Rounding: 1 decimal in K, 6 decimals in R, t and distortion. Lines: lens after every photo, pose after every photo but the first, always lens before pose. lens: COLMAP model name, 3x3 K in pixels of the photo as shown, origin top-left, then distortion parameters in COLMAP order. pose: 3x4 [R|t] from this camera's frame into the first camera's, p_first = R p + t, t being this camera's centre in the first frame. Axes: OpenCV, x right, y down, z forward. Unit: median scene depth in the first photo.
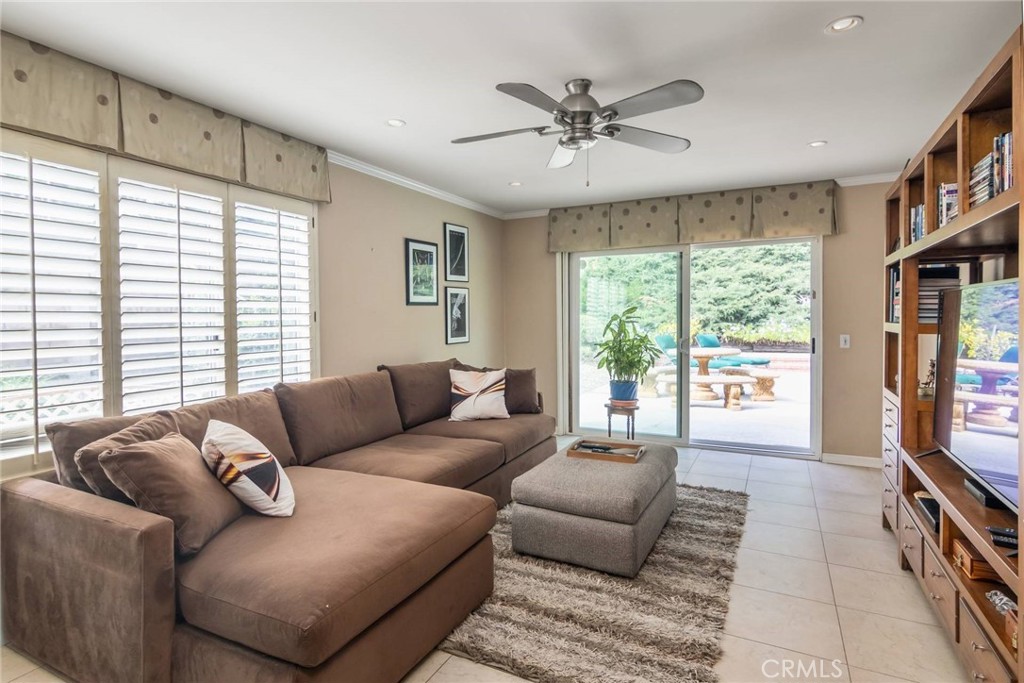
lens RADIAL K [[540.6, 0, 505.9], [0, 540.6, 328.6], [0, 0, 1]] dist [0.001386, 0.000638]
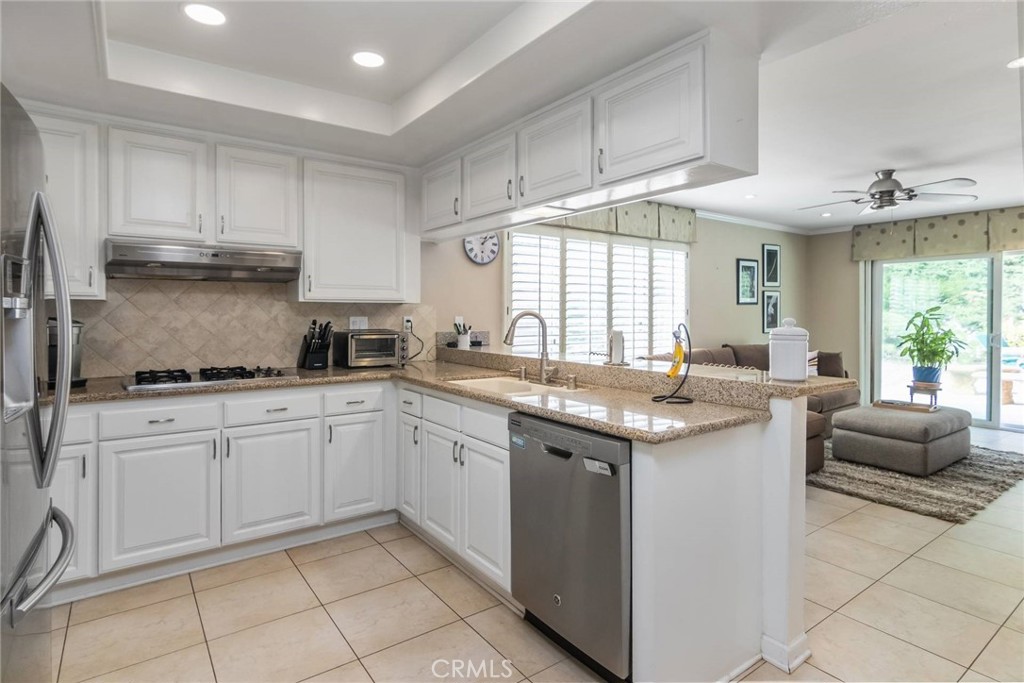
lens RADIAL K [[527.5, 0, 503.6], [0, 527.5, 315.5], [0, 0, 1]] dist [0.001505, 0.001558]
pose [[0.885755, 0.011493, -0.464011, -0.074954], [-0.018284, 0.999781, -0.010139, 0.010518], [0.463793, 0.017464, 0.885771, -0.497905]]
